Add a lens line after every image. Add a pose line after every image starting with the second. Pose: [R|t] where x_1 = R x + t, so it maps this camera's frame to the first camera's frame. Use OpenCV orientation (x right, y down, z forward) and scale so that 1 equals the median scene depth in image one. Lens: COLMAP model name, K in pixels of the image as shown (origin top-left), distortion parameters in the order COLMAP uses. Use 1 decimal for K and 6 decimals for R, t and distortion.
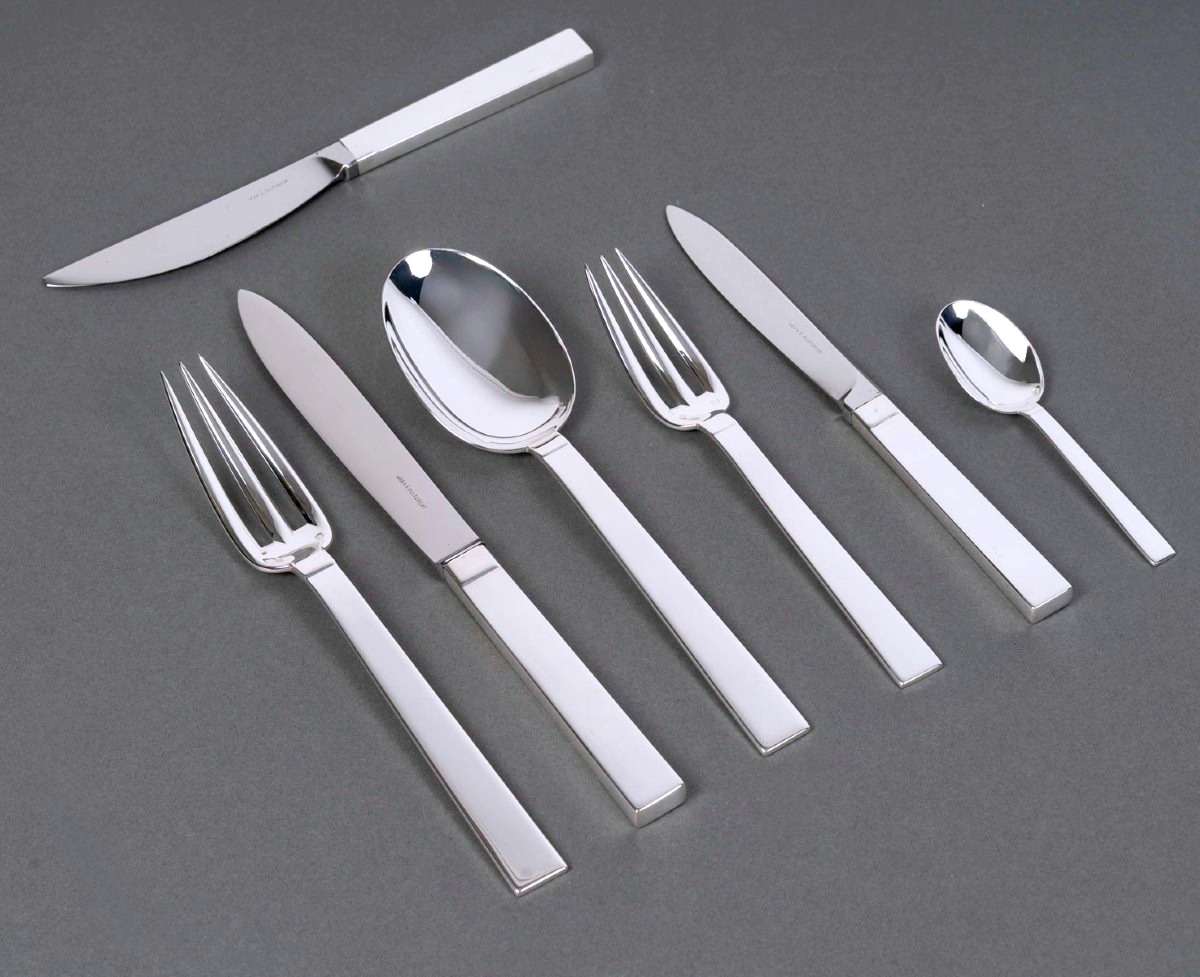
lens RADIAL K [[3541.4, 0, 661.1], [0, 3541.4, 488.6], [0, 0, 1]] dist [0.056234, 0.888459]
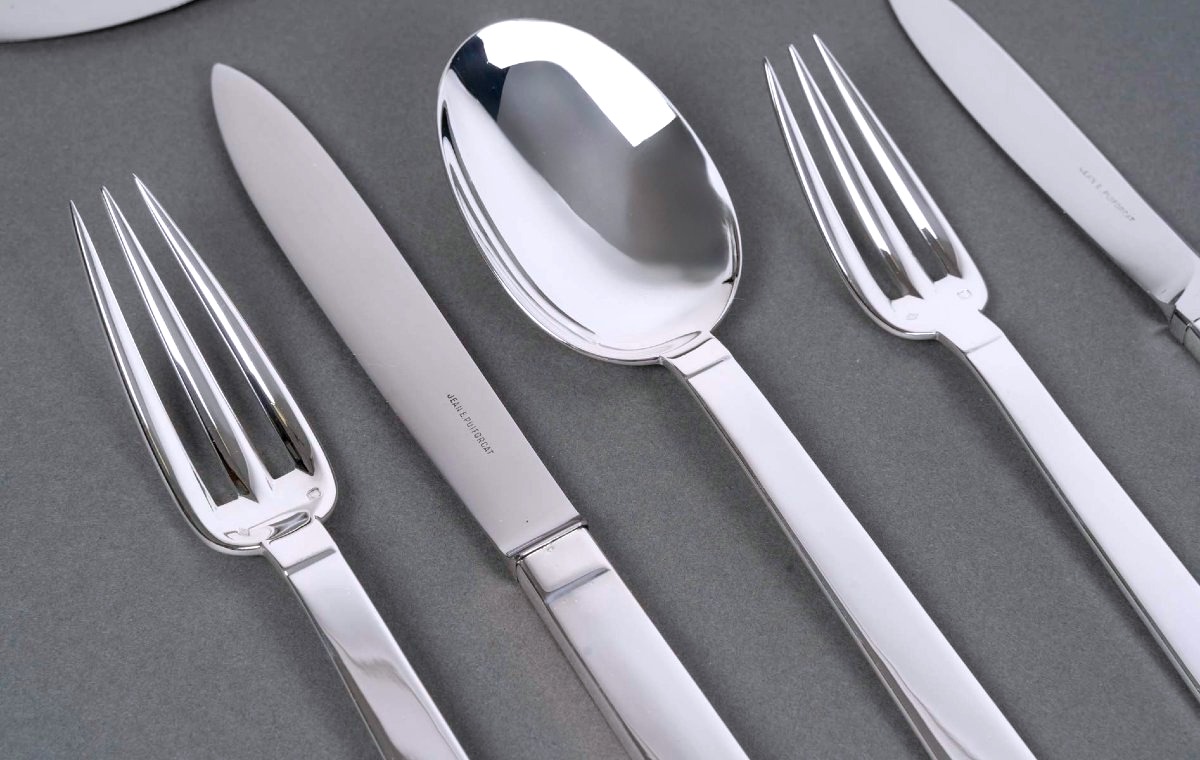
lens RADIAL K [[2817.9, 0, 600.0], [0, 2817.9, 380.0], [0, 0, 1]] dist [0.067339, 0.396349]
pose [[0.998224, 0.058270, -0.012400, -0.042227], [-0.057085, 0.995104, 0.080678, -0.046627], [0.017040, -0.079827, 0.996663, 0.513491]]
